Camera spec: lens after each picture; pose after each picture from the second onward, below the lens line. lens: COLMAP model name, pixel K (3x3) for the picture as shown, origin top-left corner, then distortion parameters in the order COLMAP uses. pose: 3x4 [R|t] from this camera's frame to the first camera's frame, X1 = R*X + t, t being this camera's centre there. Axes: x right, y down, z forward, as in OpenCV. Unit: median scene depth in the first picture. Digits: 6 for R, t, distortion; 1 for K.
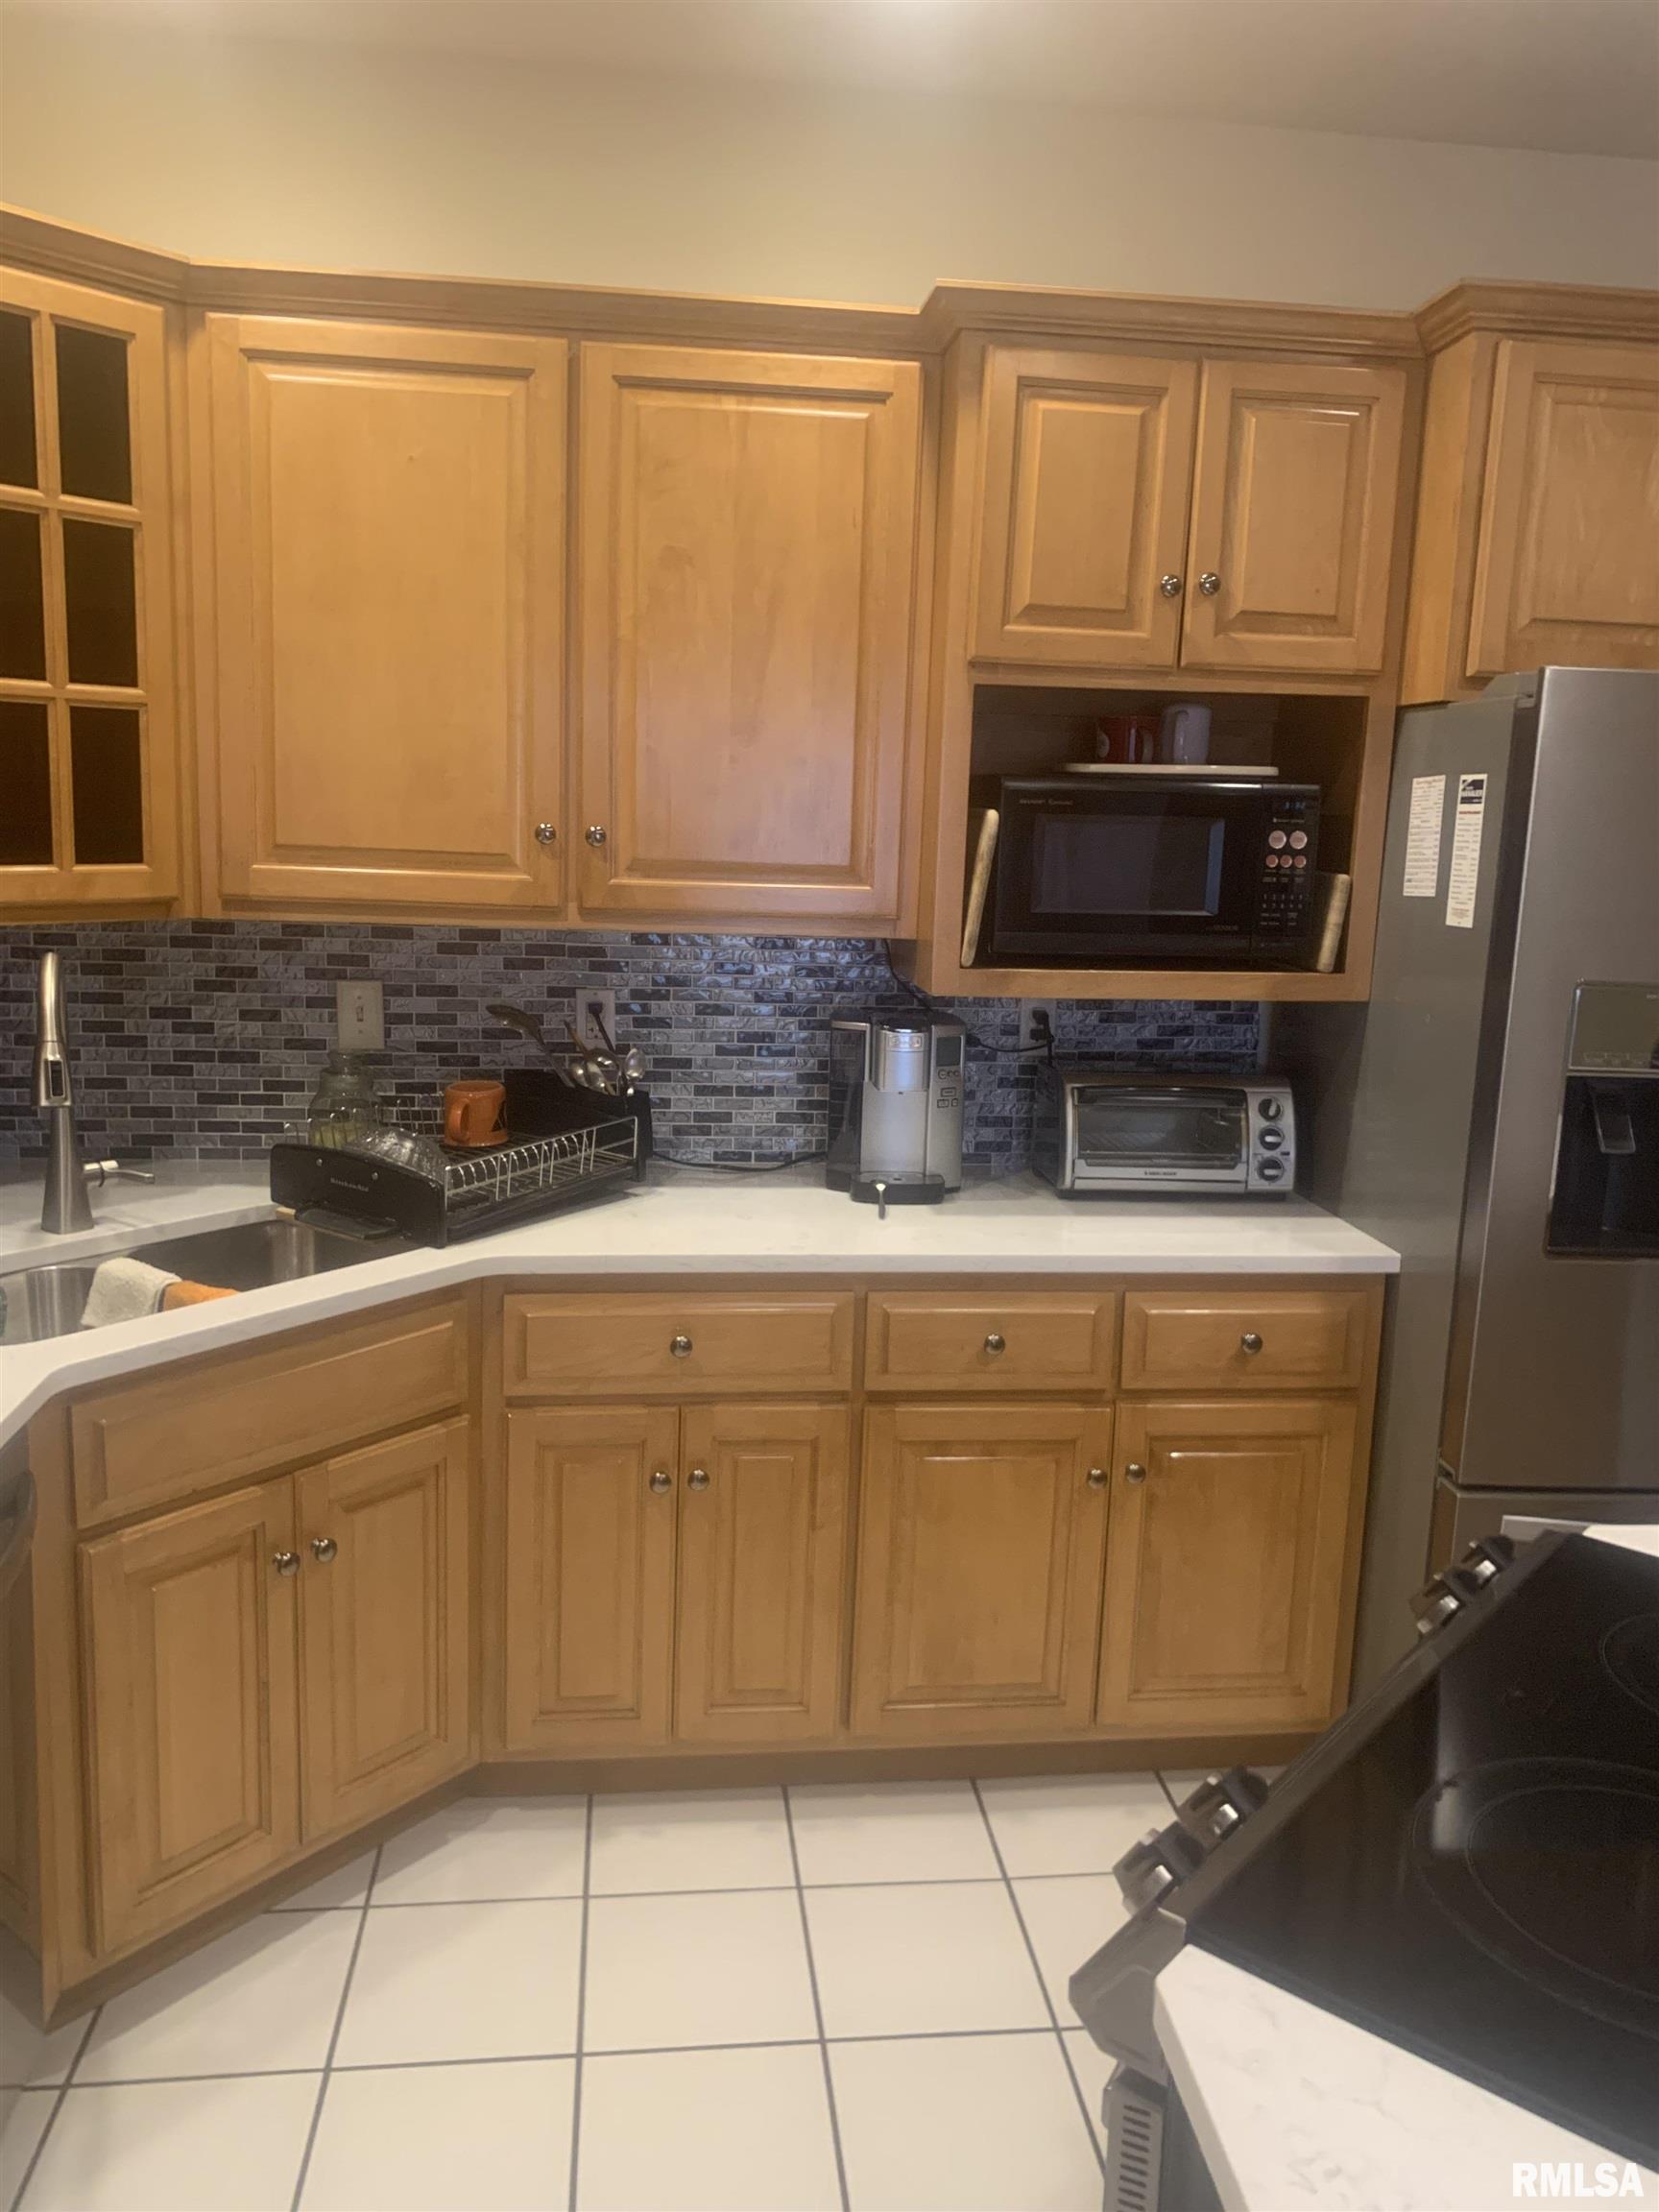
lens RADIAL K [[1717.8, 0, 832.0], [0, 1717.8, 1086.0], [0, 0, 1]] dist [0.073895, -0.119396]
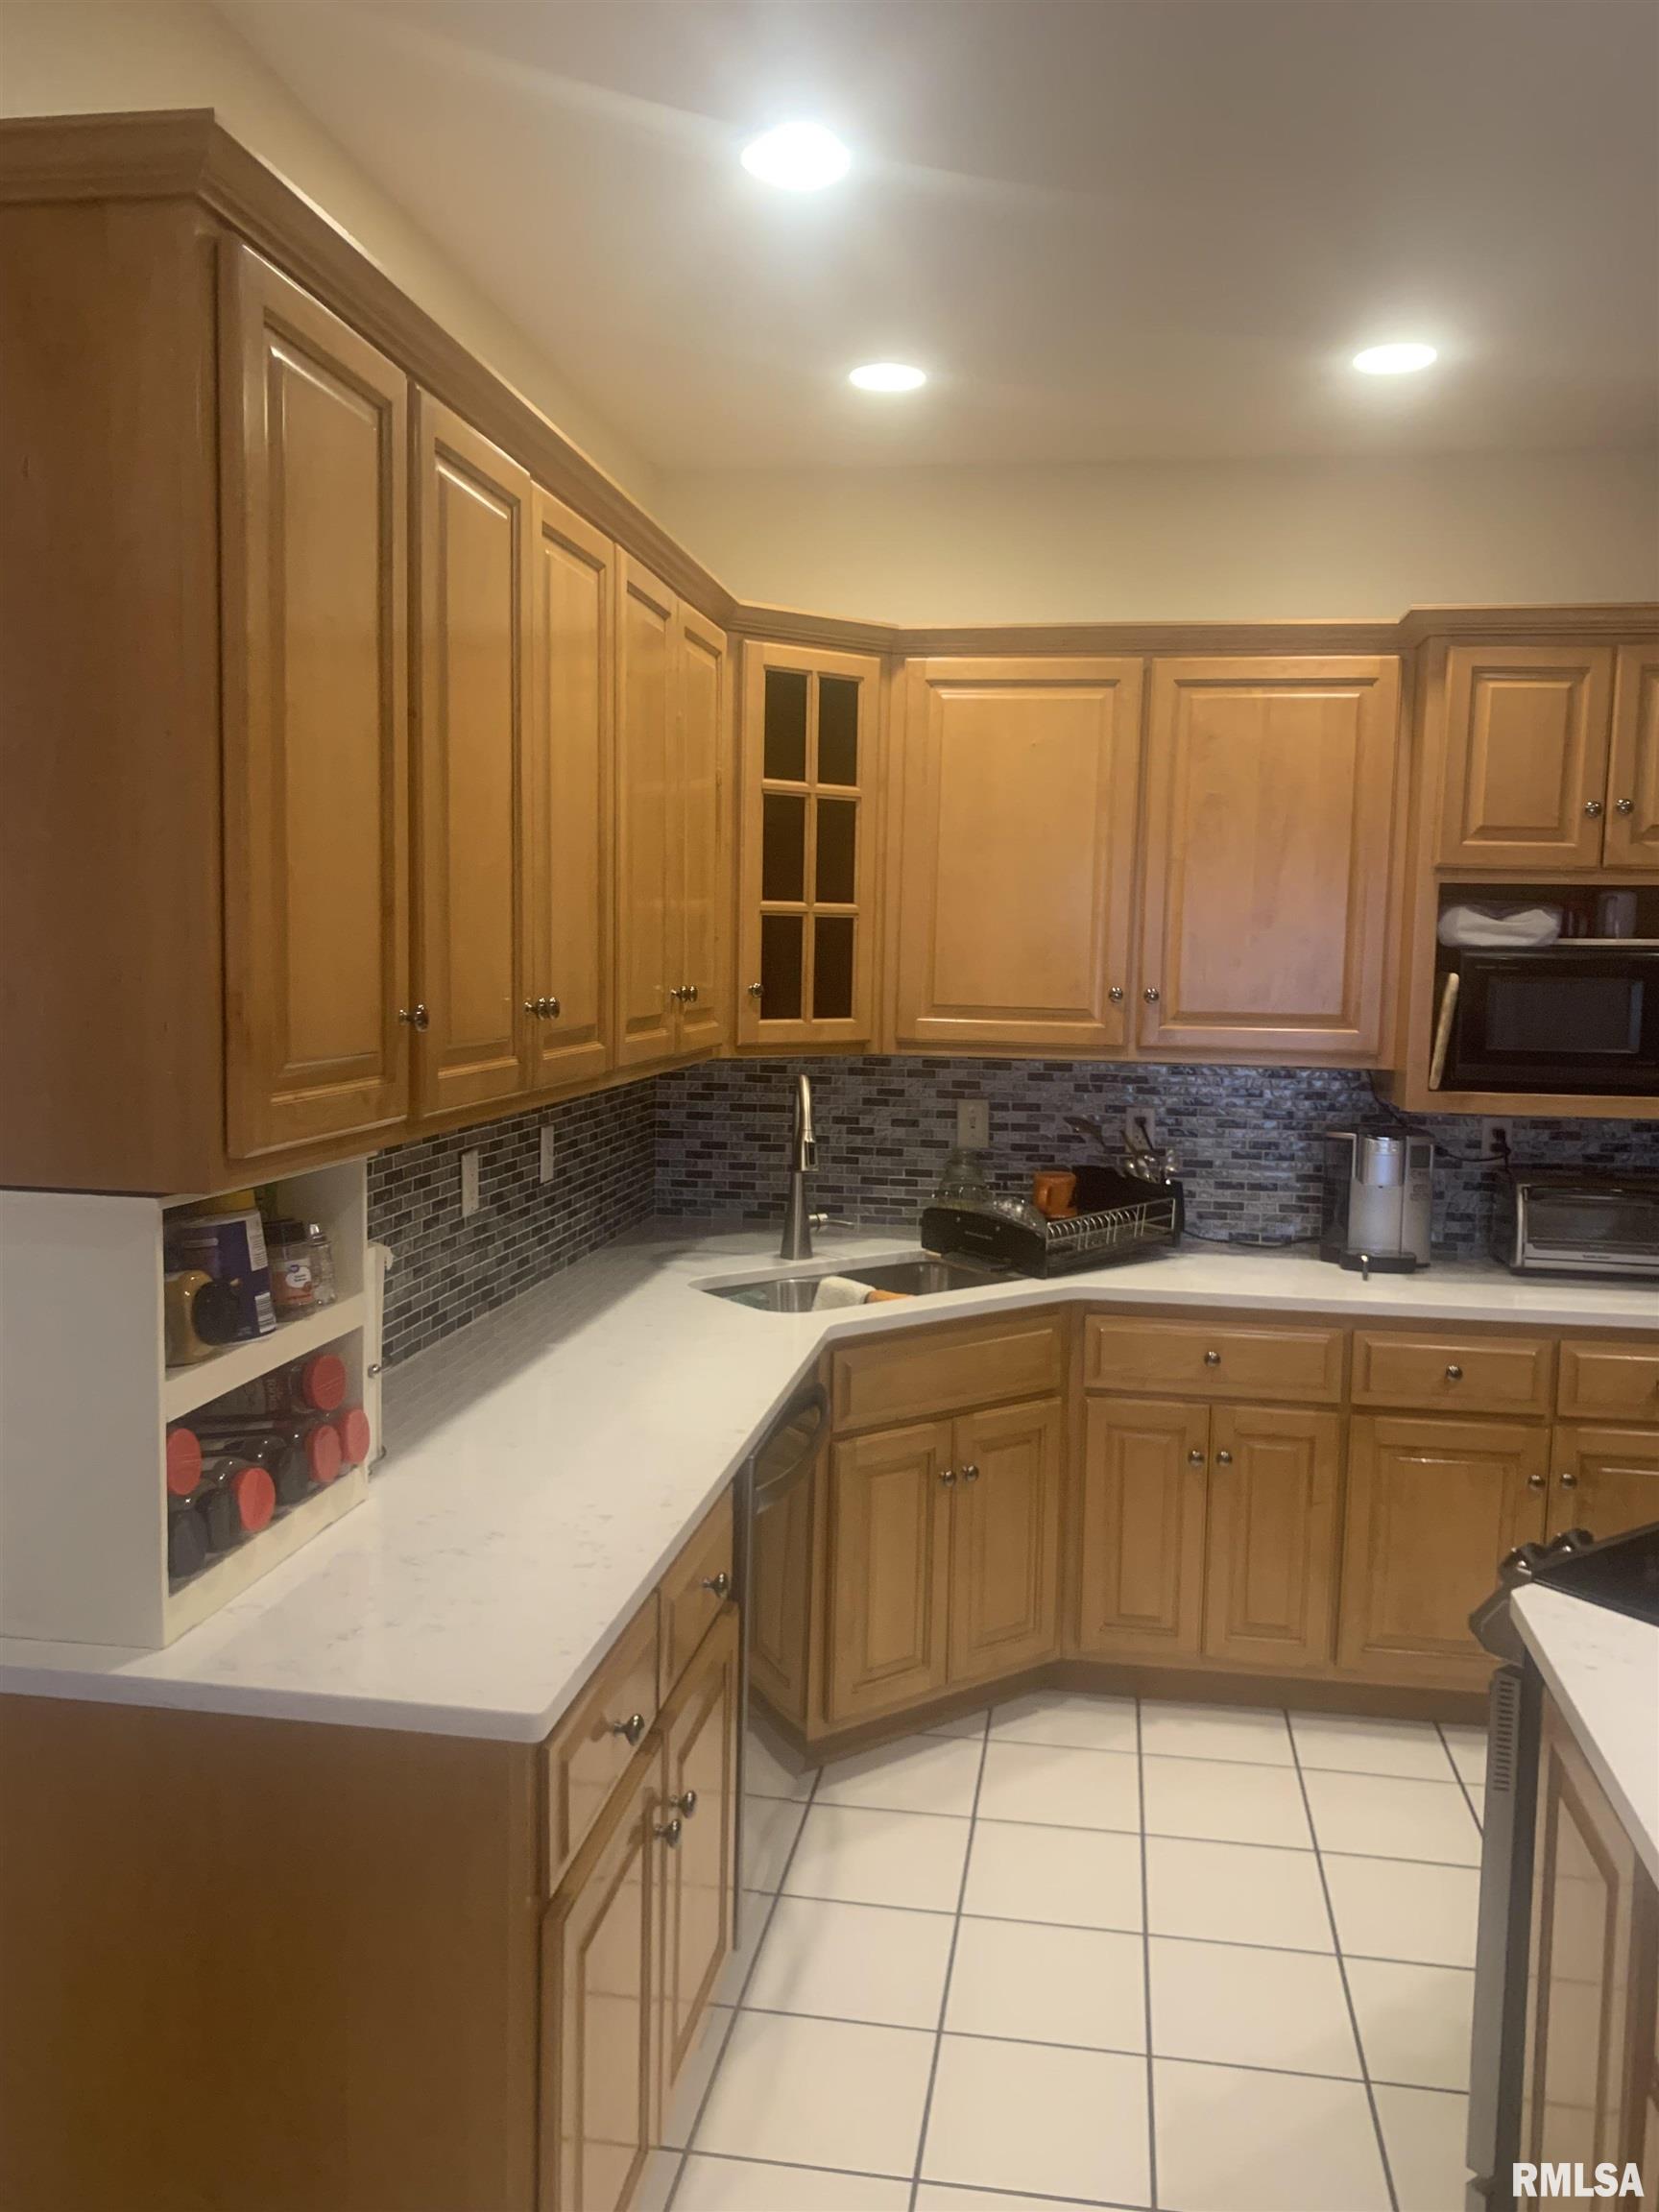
lens RADIAL K [[1717.8, 0, 844.5], [0, 1717.8, 1098.1], [0, 0, 1]] dist [0.073895, -0.119396]
pose [[0.965105, 0.009601, -0.261689, -0.011127], [-0.030352, 0.996694, -0.075369, 0.053015], [0.260100, 0.080682, 0.962205, -0.422224]]
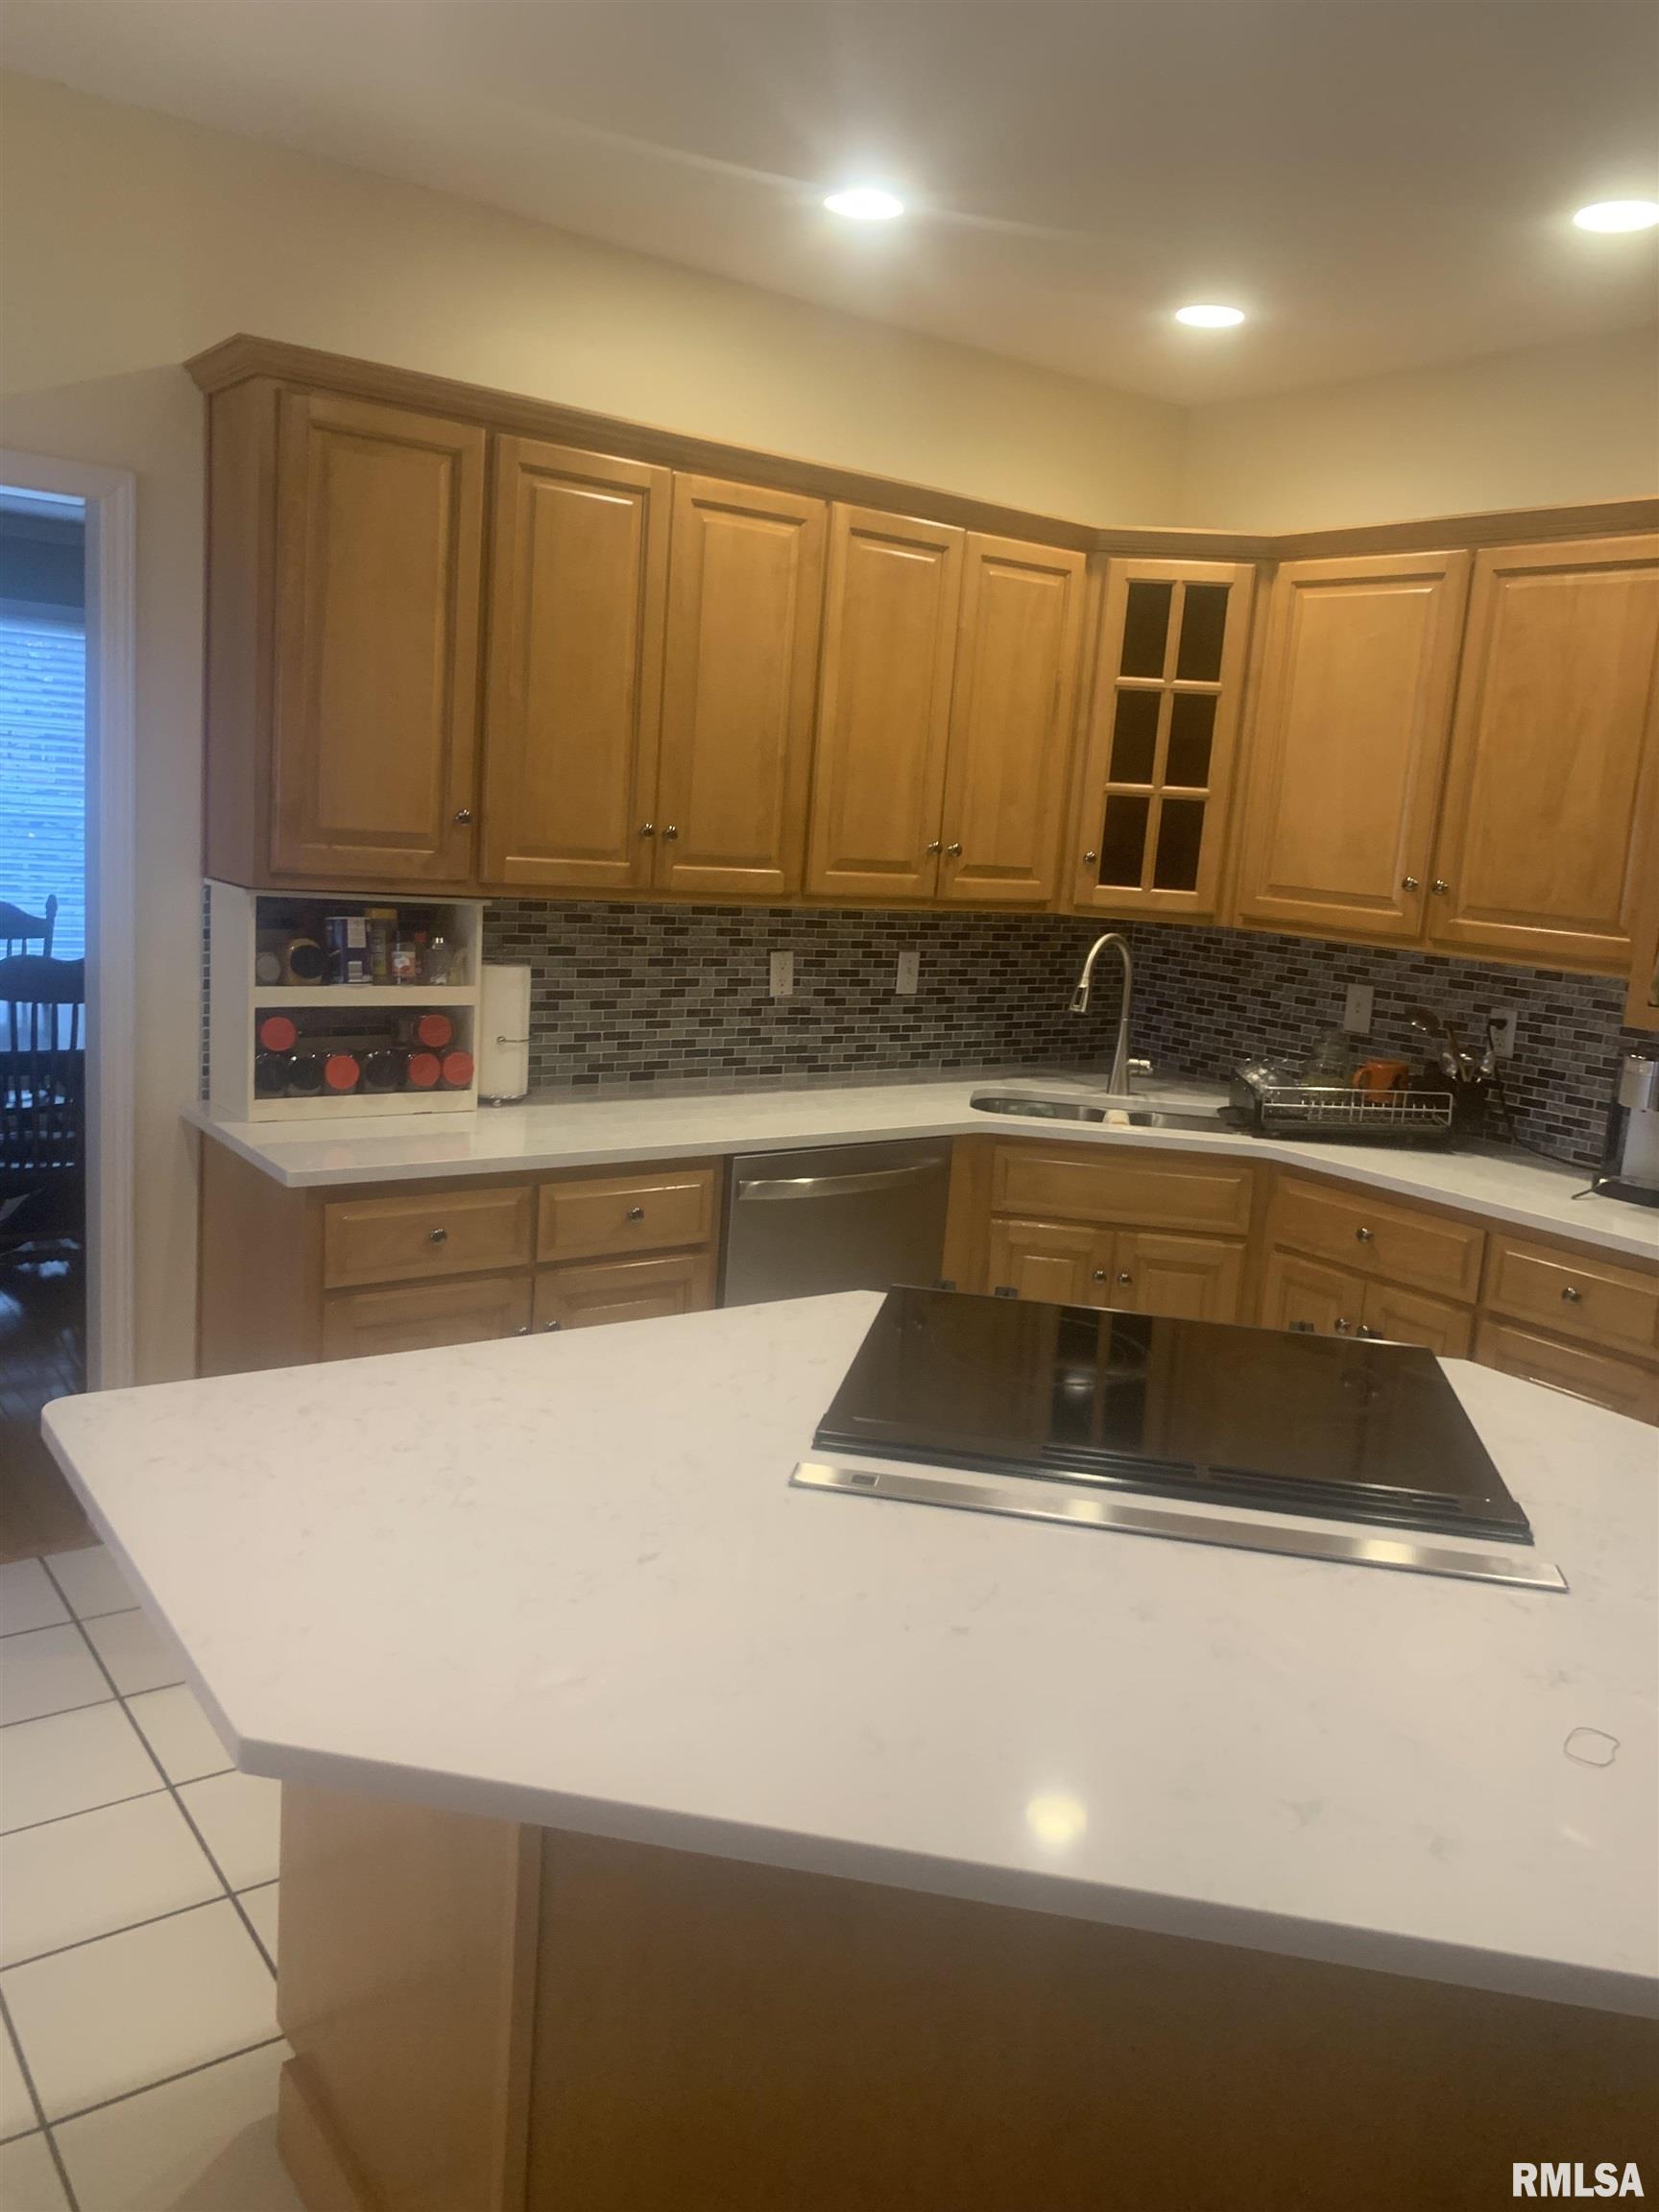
lens RADIAL K [[1717.8, 0, 833.8], [0, 1717.8, 1099.8], [0, 0, 1]] dist [0.073895, -0.119396]
pose [[0.492512, 0.152099, -0.856912, 0.883571], [-0.197371, 0.978476, 0.060237, 0.038960], [0.847630, 0.139463, 0.511932, -0.130602]]
